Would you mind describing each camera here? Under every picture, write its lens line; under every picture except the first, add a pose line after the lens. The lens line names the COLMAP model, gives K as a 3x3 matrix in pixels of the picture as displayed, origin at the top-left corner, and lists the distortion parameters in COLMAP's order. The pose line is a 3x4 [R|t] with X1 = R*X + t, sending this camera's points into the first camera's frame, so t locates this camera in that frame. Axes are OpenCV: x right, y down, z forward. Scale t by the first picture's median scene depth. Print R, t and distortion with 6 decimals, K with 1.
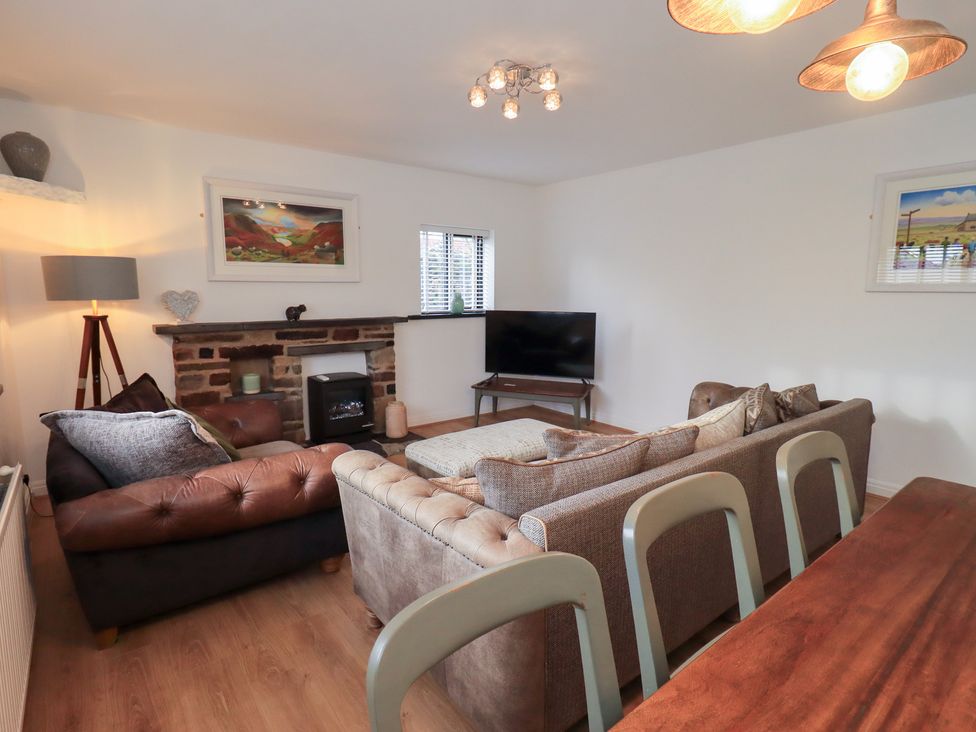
lens RADIAL K [[522.0, 0, 492.3], [0, 522.0, 357.8], [0, 0, 1]] dist [-0.001105, -0.001223]
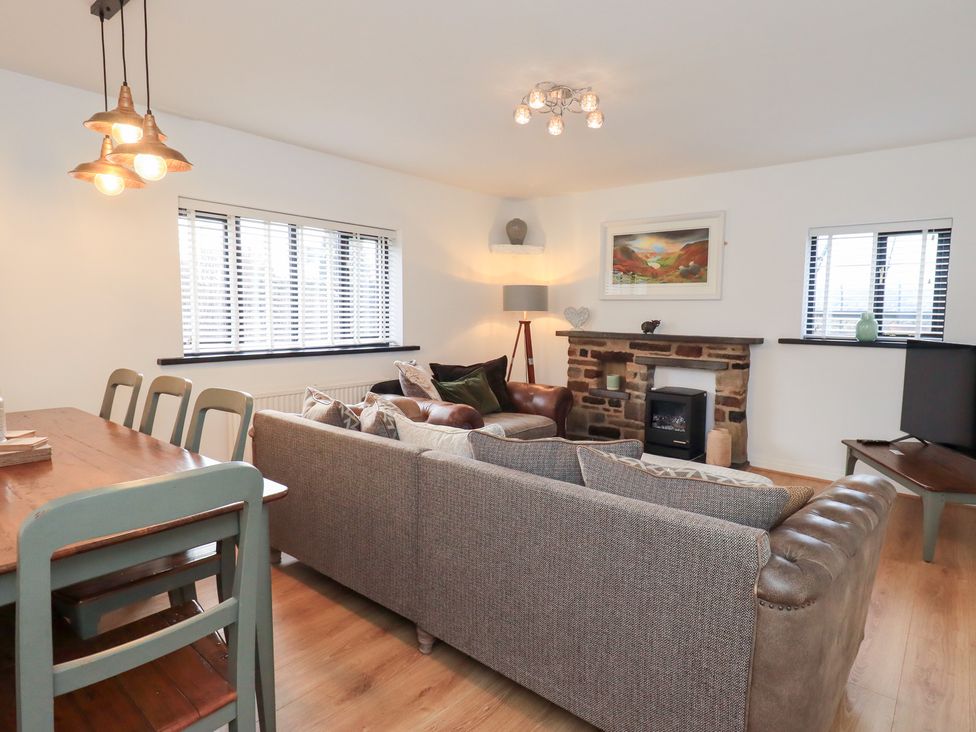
lens RADIAL K [[545.7, 0, 486.4], [0, 545.7, 350.2], [0, 0, 1]] dist [0.034682, -0.000453]
pose [[0.227949, 0.080769, -0.970317, 0.707107], [-0.137264, 0.989267, 0.050100, -0.048019], [0.963949, 0.121769, 0.236589, 0.387219]]
